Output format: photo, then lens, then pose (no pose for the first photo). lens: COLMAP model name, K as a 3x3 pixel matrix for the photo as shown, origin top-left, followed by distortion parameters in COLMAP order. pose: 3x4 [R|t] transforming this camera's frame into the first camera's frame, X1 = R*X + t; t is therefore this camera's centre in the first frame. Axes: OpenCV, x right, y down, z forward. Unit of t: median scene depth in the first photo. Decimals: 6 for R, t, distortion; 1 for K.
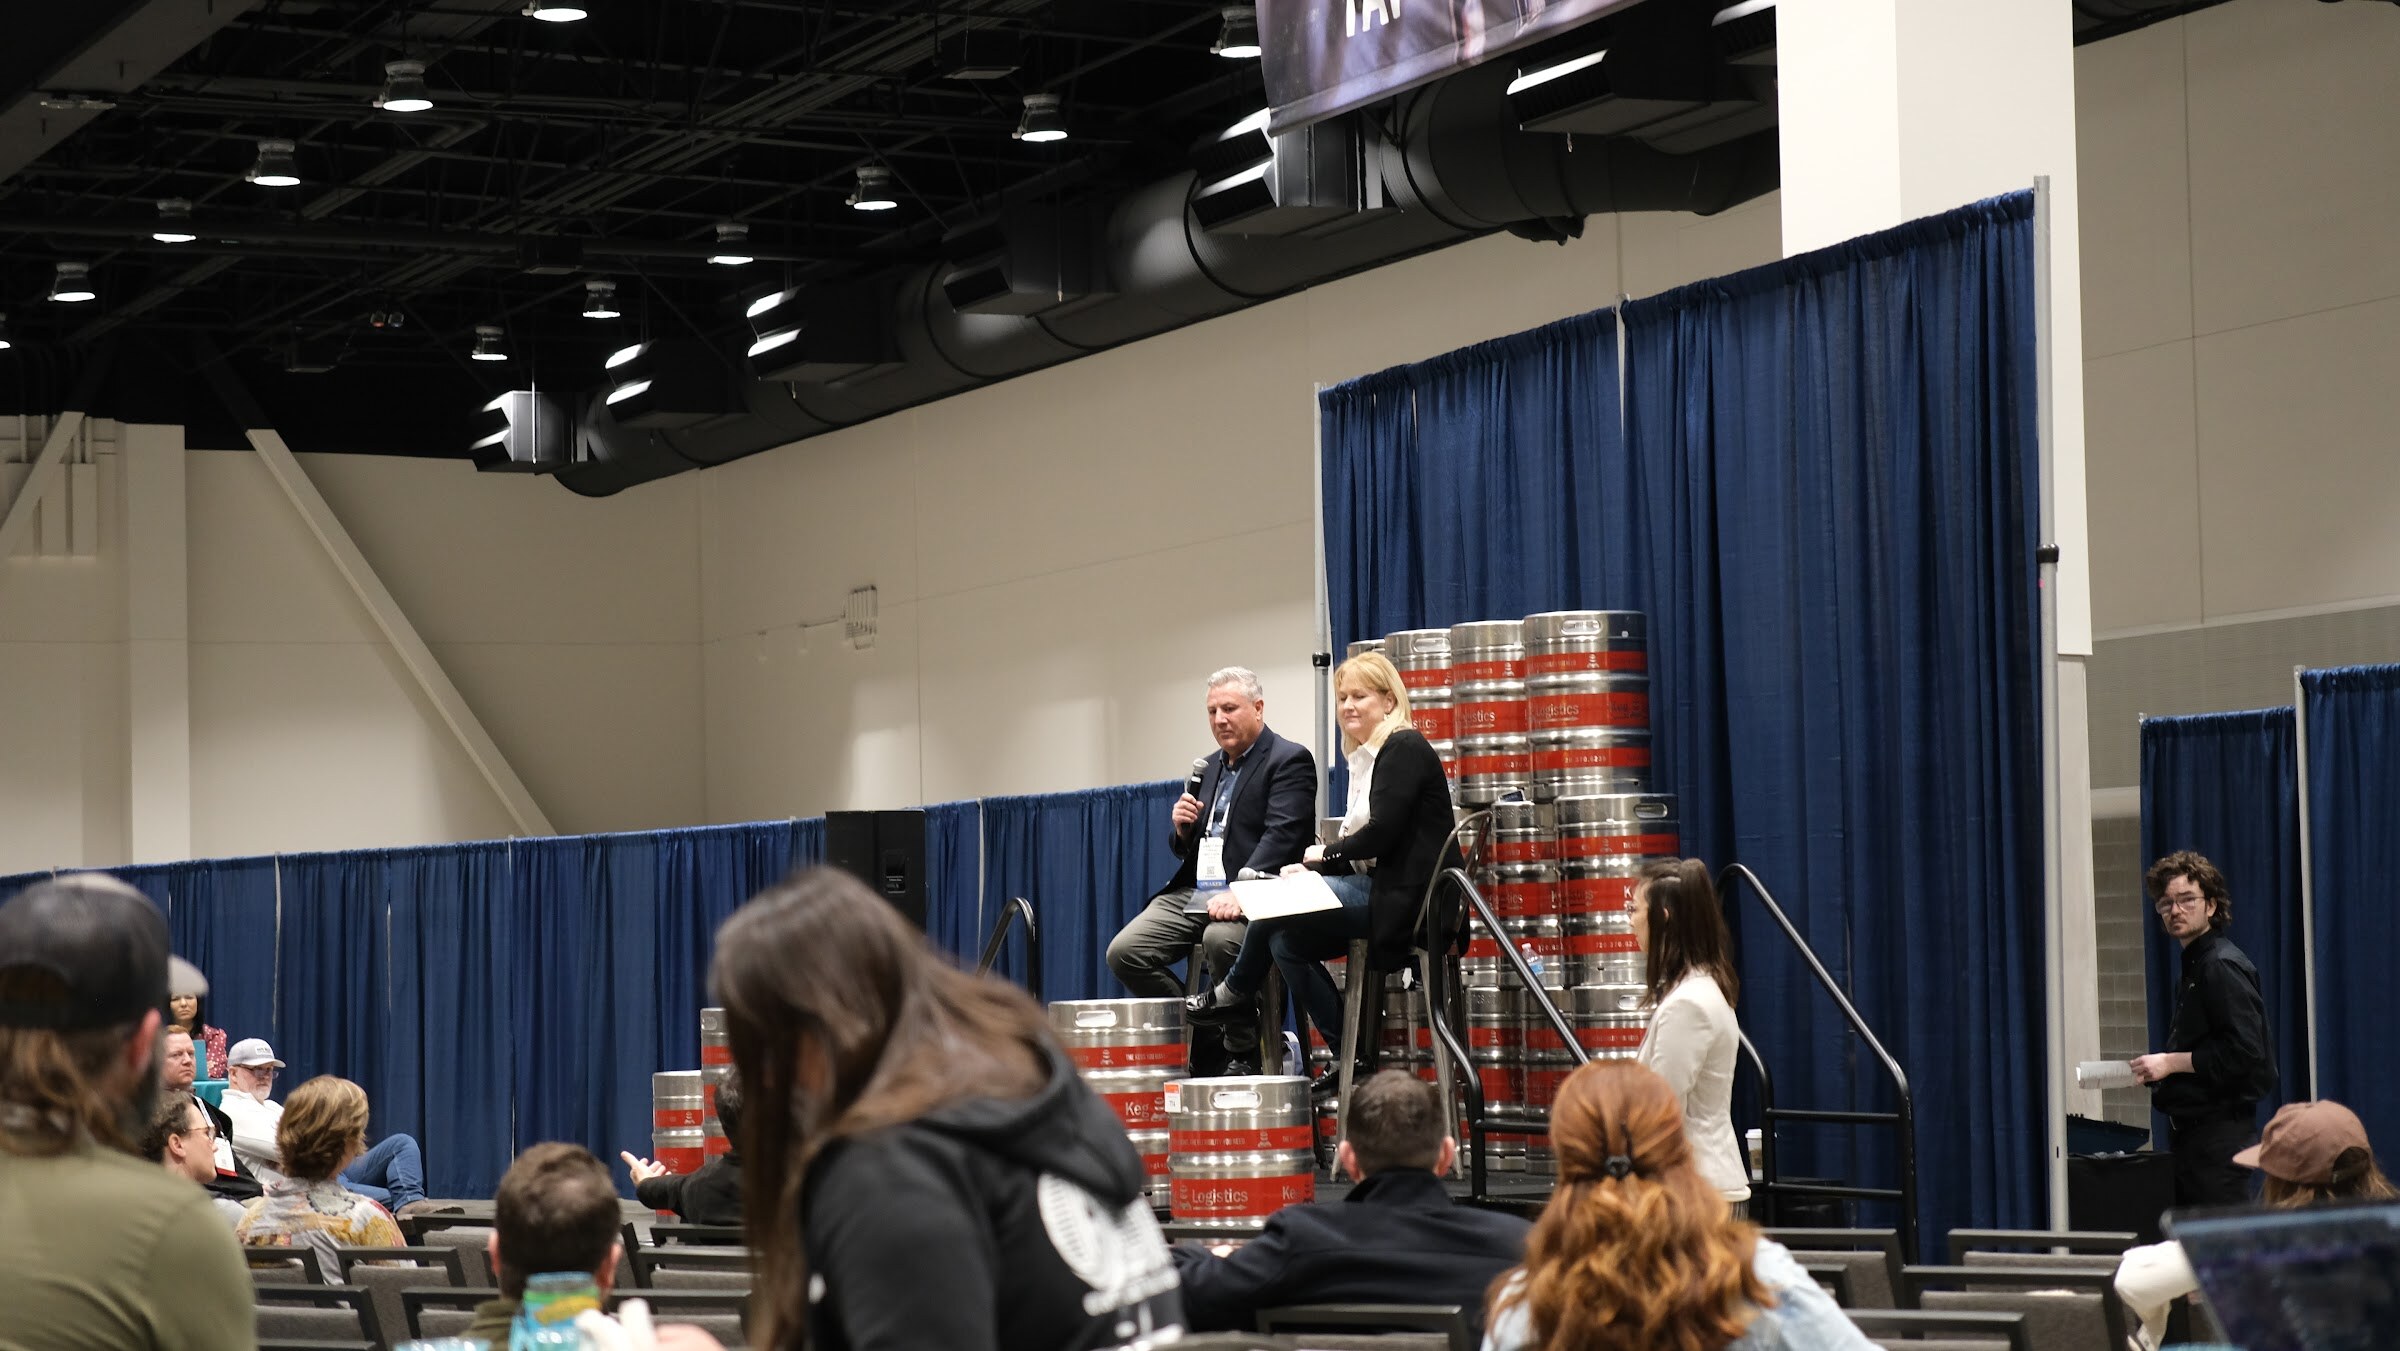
lens RADIAL K [[5054.2, 0, 1334.4], [0, 5054.2, 677.2], [0, 0, 1]] dist [0.081551, 0.276367]
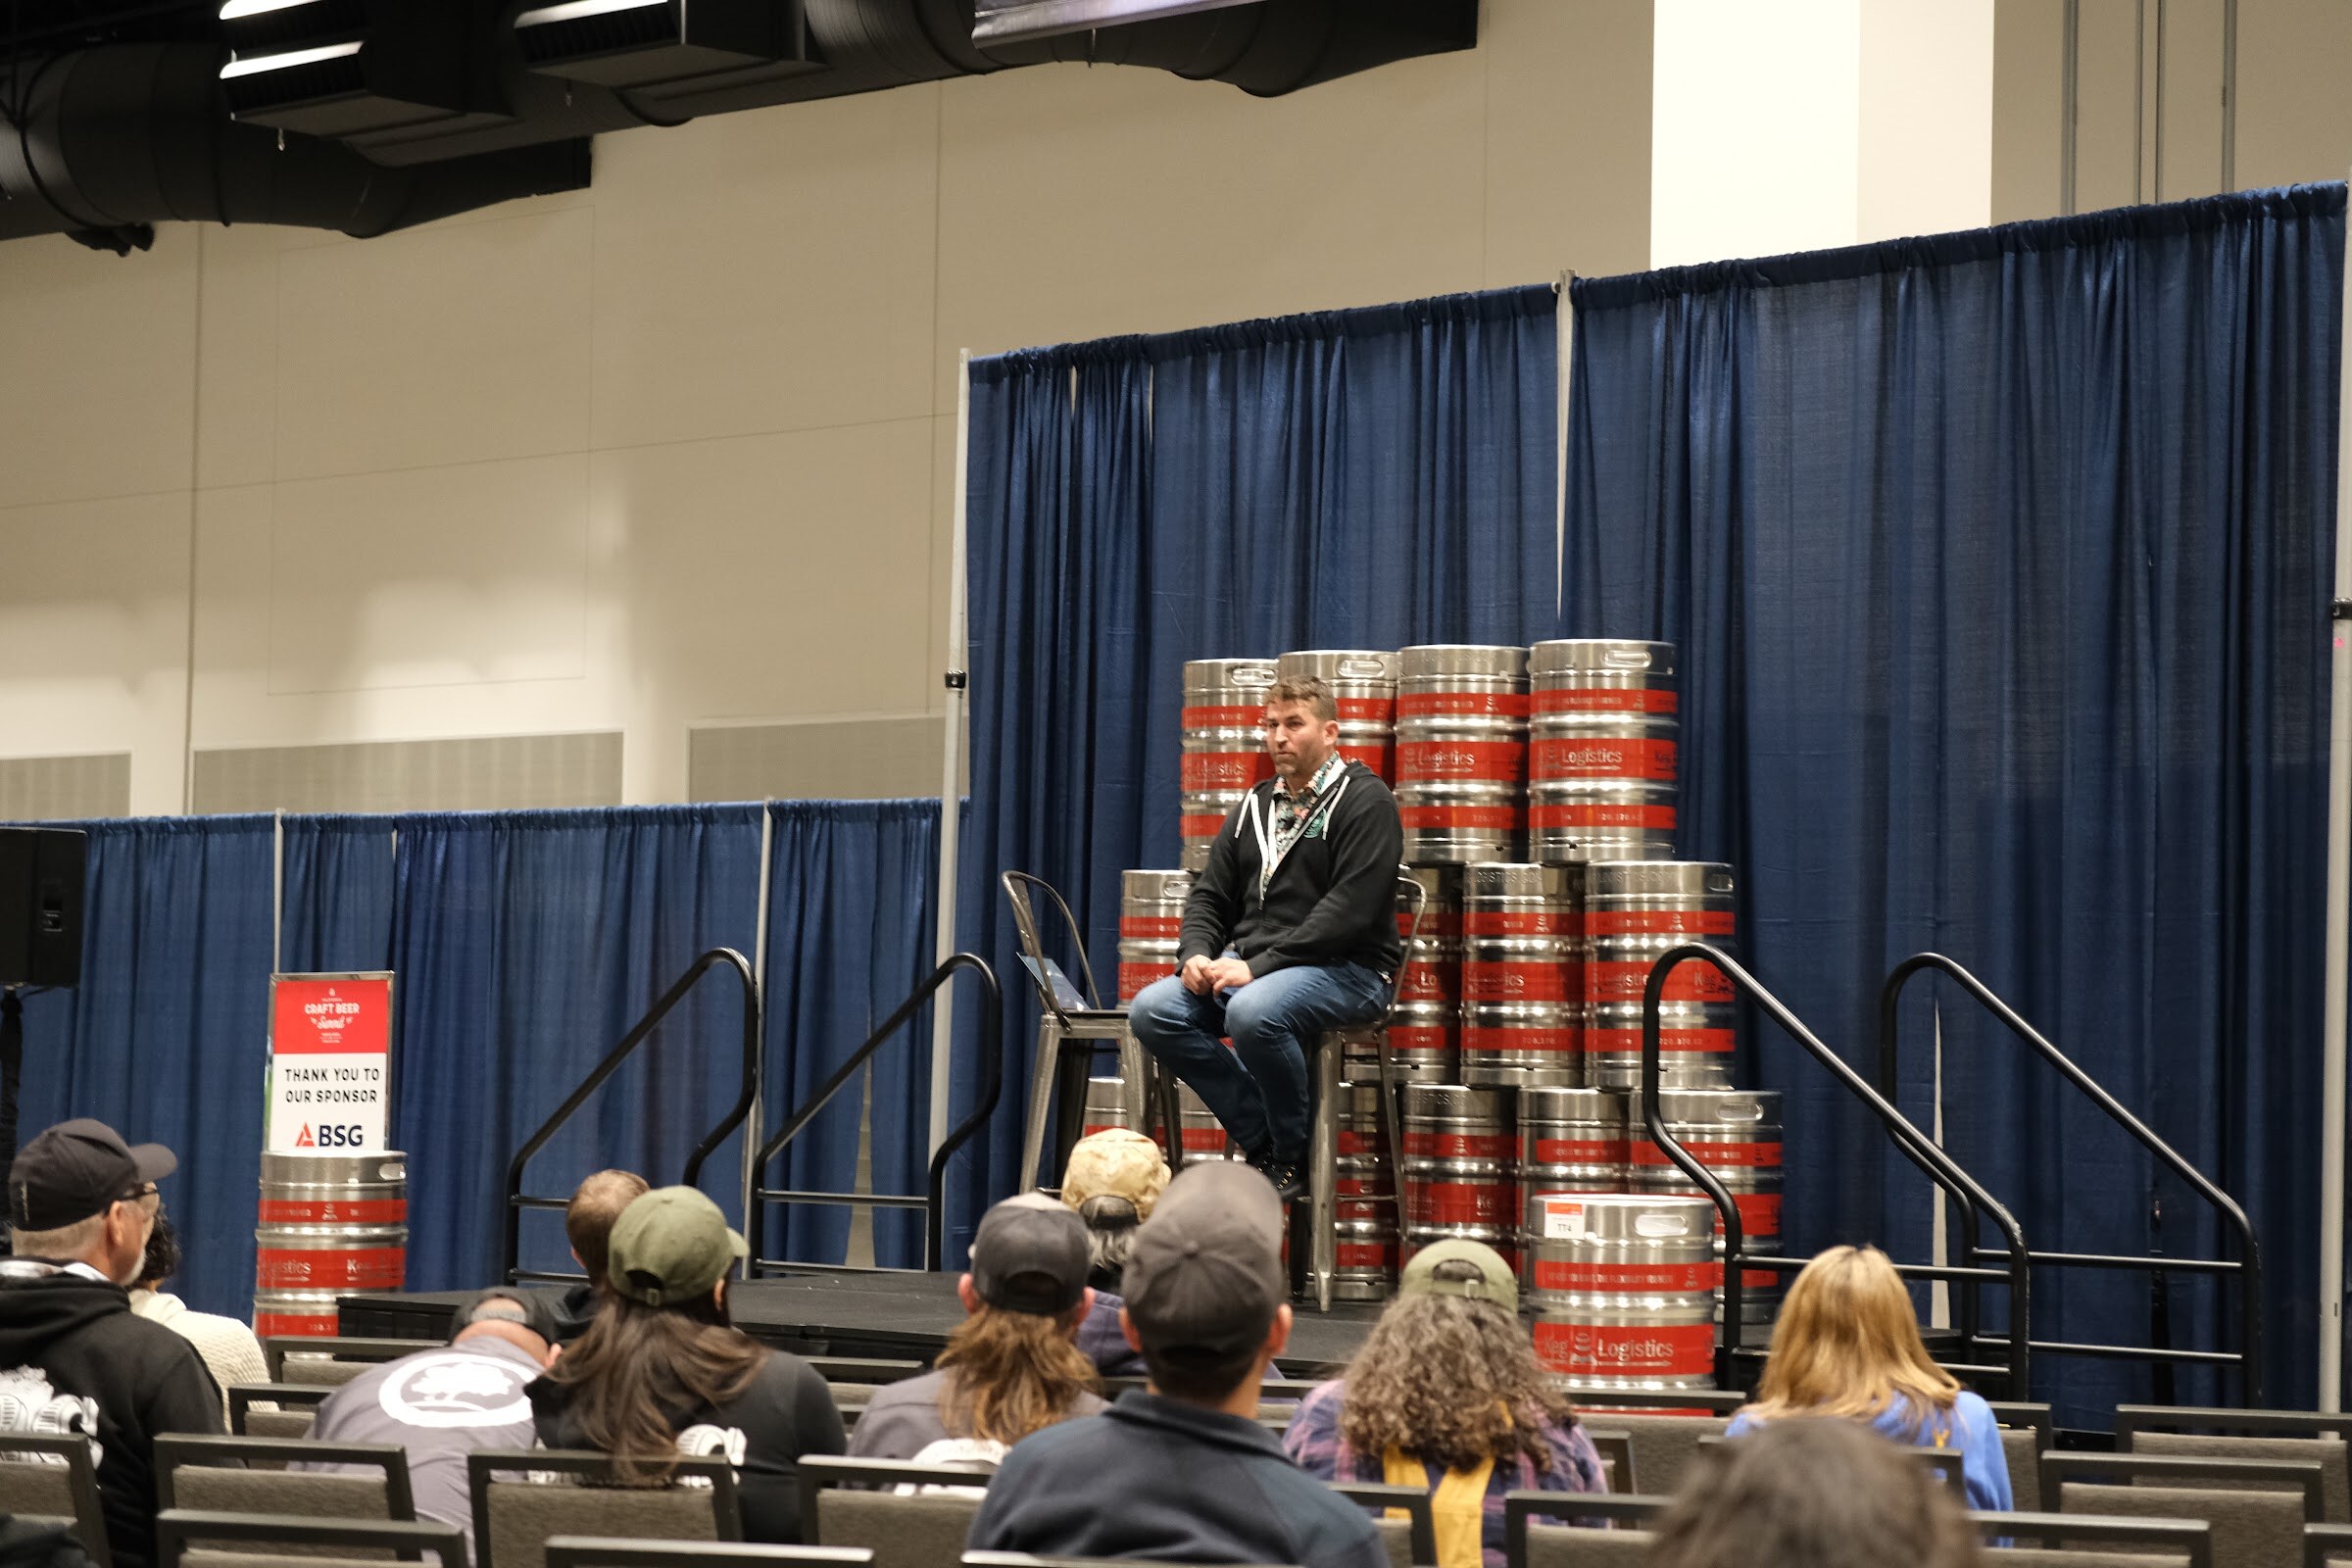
lens RADIAL K [[4960.5, 0, 1240.4], [0, 4960.5, 784.1], [0, 0, 1]] dist [0.063457, 0.130664]
pose [[0.925296, 0.060487, 0.374391, -0.305882], [-0.060925, 0.998085, -0.010676, 0.022649], [-0.374320, -0.012931, 0.927210, 0.258064]]
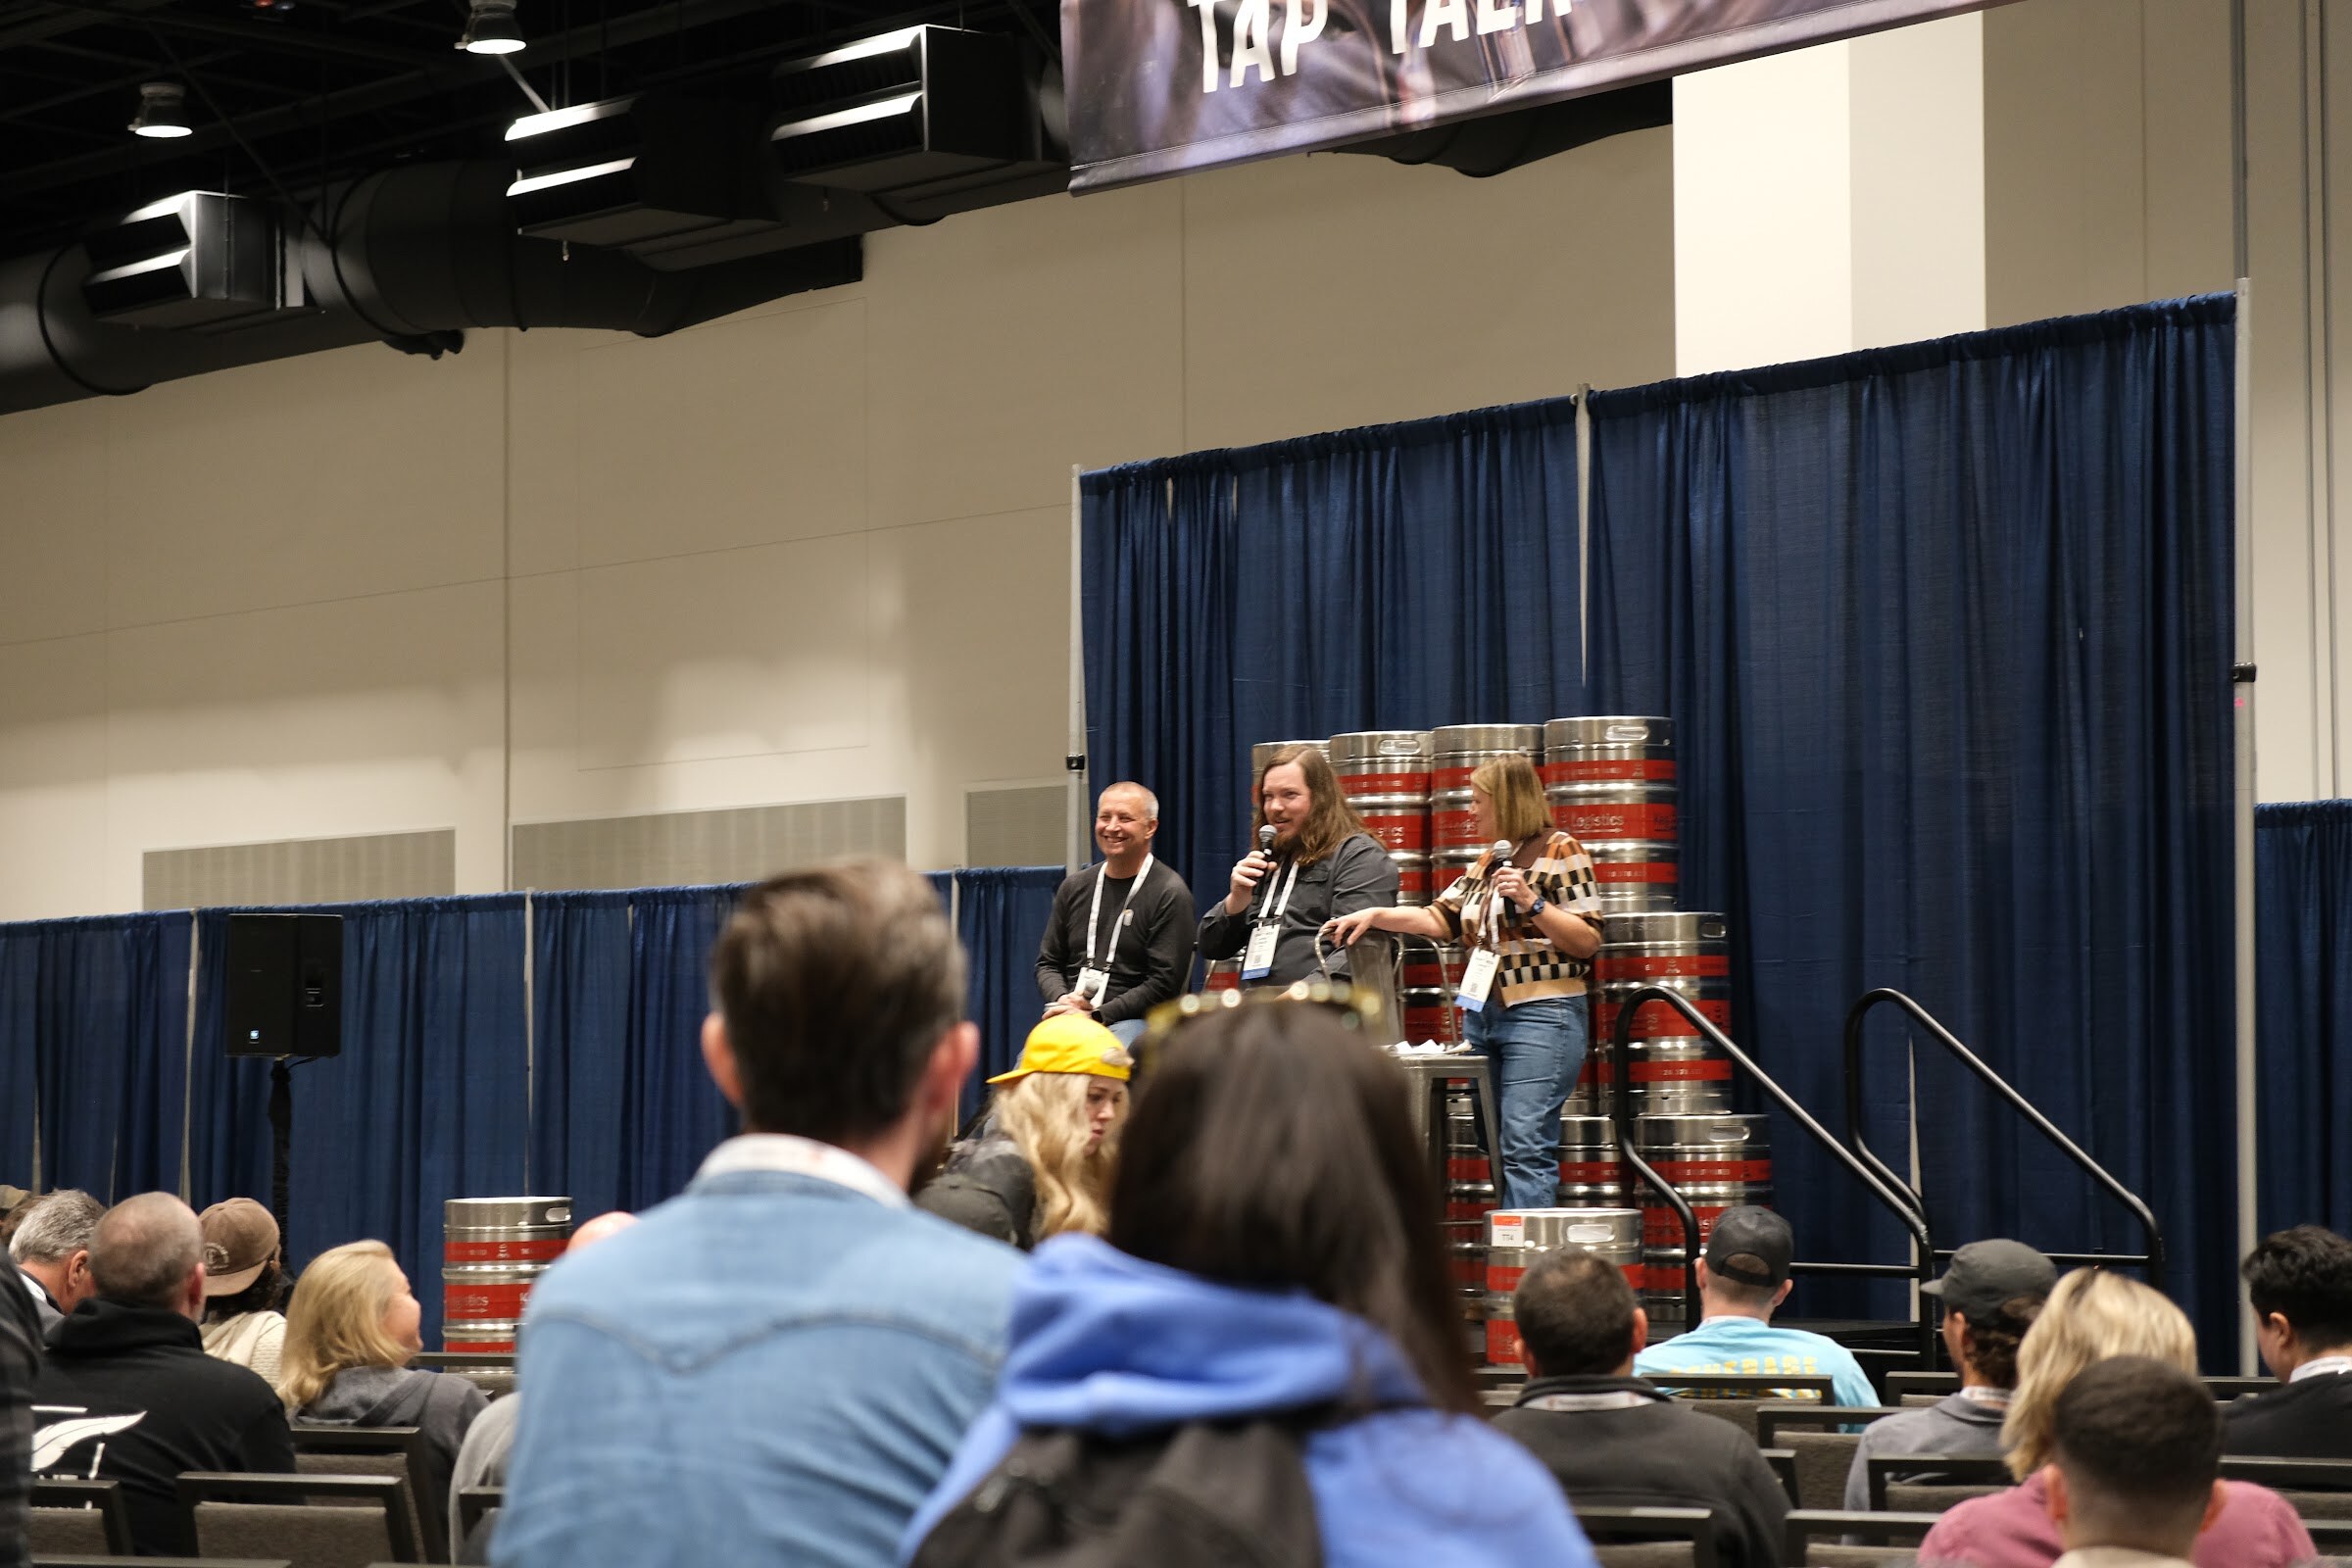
lens RADIAL K [[4960.5, 0, 1240.4], [0, 4960.5, 784.1], [0, 0, 1]] dist [0.063457, 0.130664]
pose [[0.952187, 0.035226, 0.303477, -0.289383], [-0.032330, 0.999371, -0.014562, 0.014852], [-0.303799, 0.004054, 0.952727, 0.141765]]
